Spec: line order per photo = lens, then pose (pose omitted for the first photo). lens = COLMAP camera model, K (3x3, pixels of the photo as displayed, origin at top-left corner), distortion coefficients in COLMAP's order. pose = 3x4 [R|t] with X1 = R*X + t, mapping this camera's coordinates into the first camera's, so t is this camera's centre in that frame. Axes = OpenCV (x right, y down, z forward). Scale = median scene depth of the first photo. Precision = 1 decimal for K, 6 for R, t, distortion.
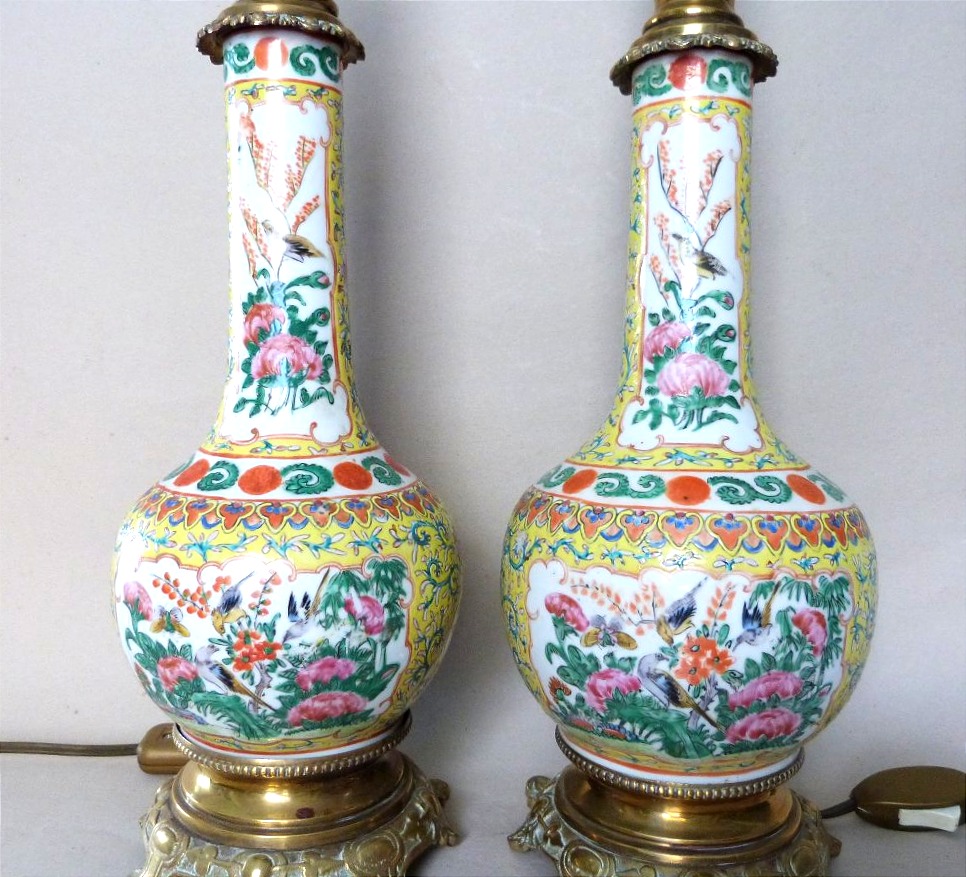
lens RADIAL K [[899.1, 0, 483.0], [0, 899.1, 438.5], [0, 0, 1]] dist [-0.043046, 0.004420]
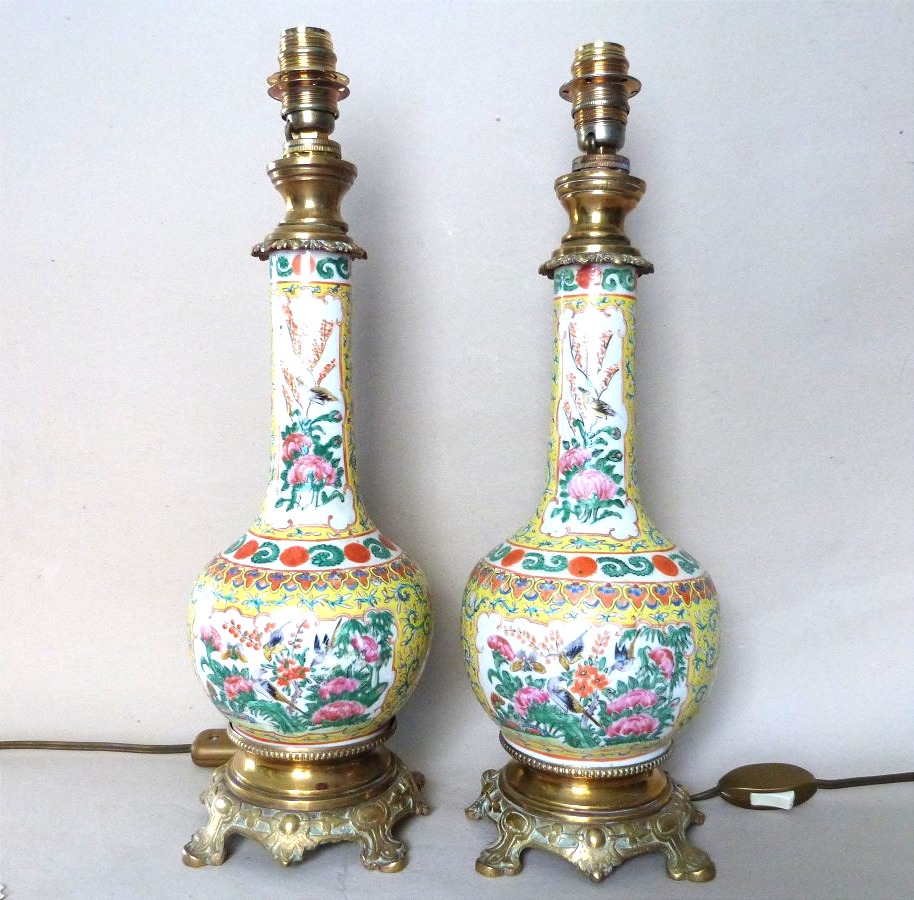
lens RADIAL K [[890.7, 0, 469.7], [0, 890.7, 449.6], [0, 0, 1]] dist [-0.043956, -0.002670]
pose [[0.999965, 0.006167, -0.005723, 0.046326], [-0.006296, 0.999720, -0.022818, -0.097112], [0.005581, 0.022853, 0.999723, -0.459406]]
